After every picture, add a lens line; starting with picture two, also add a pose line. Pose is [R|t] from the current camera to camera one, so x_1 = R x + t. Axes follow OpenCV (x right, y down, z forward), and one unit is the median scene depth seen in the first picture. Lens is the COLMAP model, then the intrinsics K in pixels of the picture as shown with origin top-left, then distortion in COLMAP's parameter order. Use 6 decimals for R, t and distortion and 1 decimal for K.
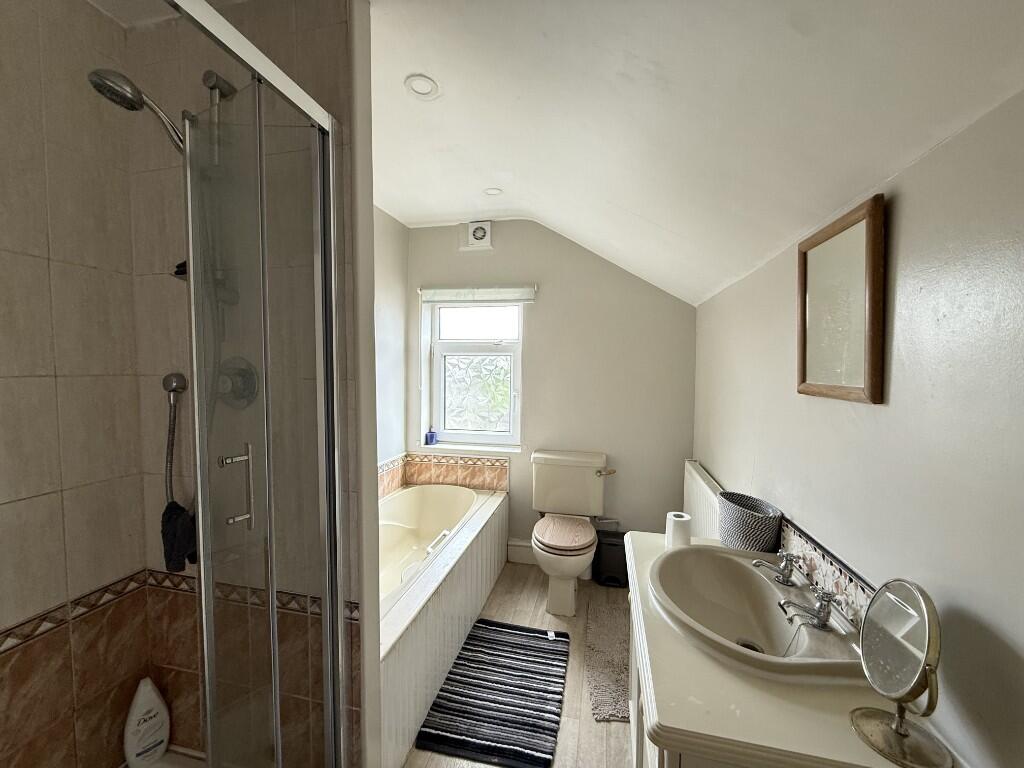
lens RADIAL K [[407.3, 0, 510.5], [0, 407.3, 384.1], [0, 0, 1]] dist [-0.002251, 0.000275]
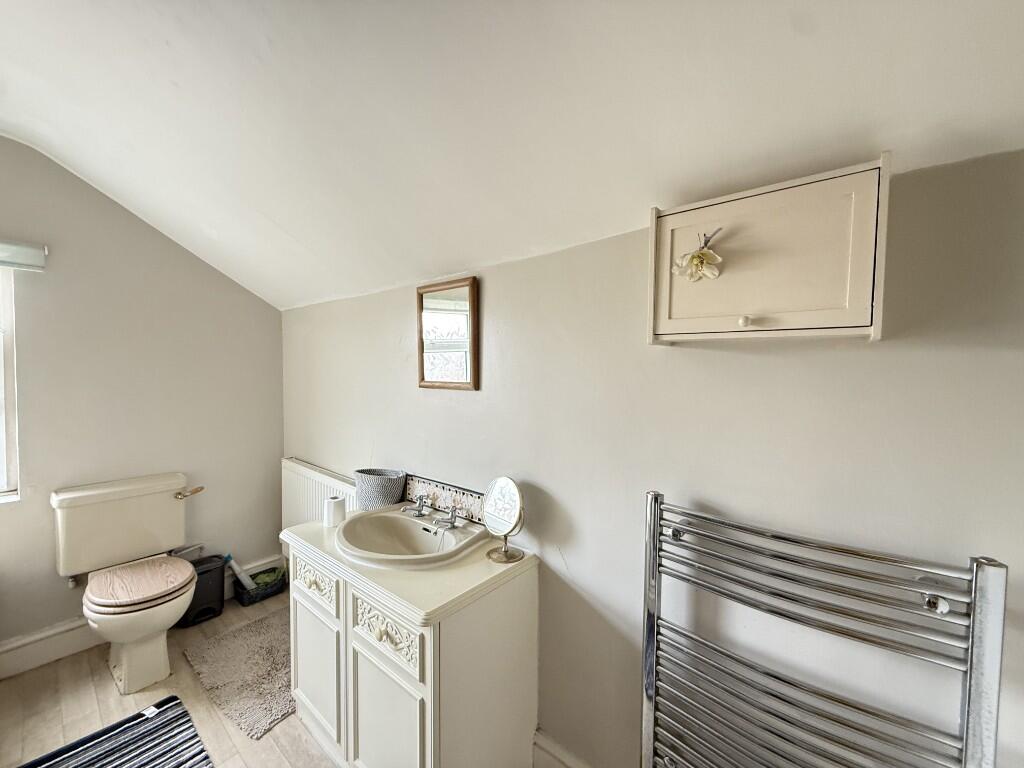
lens RADIAL K [[407.3, 0, 511.0], [0, 407.3, 386.5], [0, 0, 1]] dist [-0.002251, 0.000275]
pose [[0.440958, -0.035160, 0.896839, -0.296042], [0.032744, 0.999197, 0.023073, -0.002714], [-0.896930, 0.019192, 0.441755, 0.023614]]
